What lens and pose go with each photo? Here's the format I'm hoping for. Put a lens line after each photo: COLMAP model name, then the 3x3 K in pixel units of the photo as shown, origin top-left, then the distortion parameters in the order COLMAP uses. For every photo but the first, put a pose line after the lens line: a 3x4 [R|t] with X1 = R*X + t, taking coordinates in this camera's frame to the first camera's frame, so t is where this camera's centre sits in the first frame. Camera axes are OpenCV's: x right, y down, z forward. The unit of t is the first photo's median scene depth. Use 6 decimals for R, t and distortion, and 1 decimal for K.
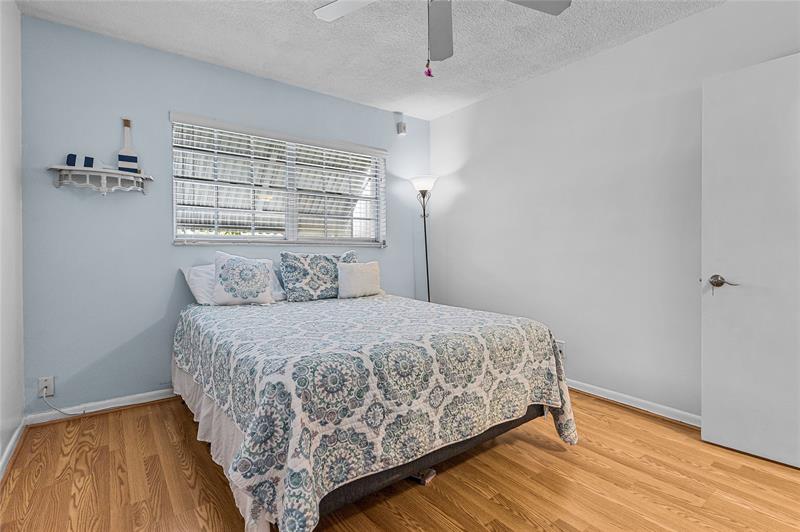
lens RADIAL K [[379.8, 0, 422.8], [0, 379.8, 246.9], [0, 0, 1]] dist [-0.000403, 0.001474]
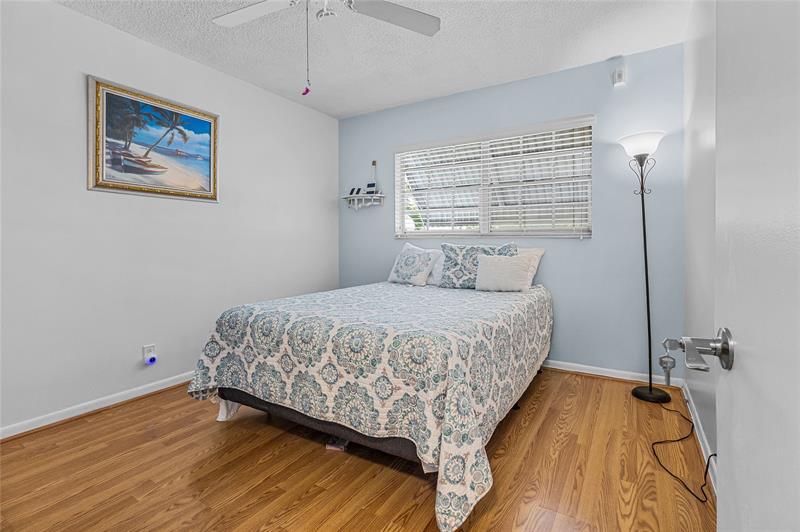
lens RADIAL K [[379.8, 0, 404.3], [0, 379.8, 241.0], [0, 0, 1]] dist [-0.000403, 0.001474]
pose [[0.360003, -0.004798, -0.932939, 0.754637], [0.009455, 0.999954, -0.001494, 0.006948], [0.932903, -0.008283, 0.360032, 0.533482]]
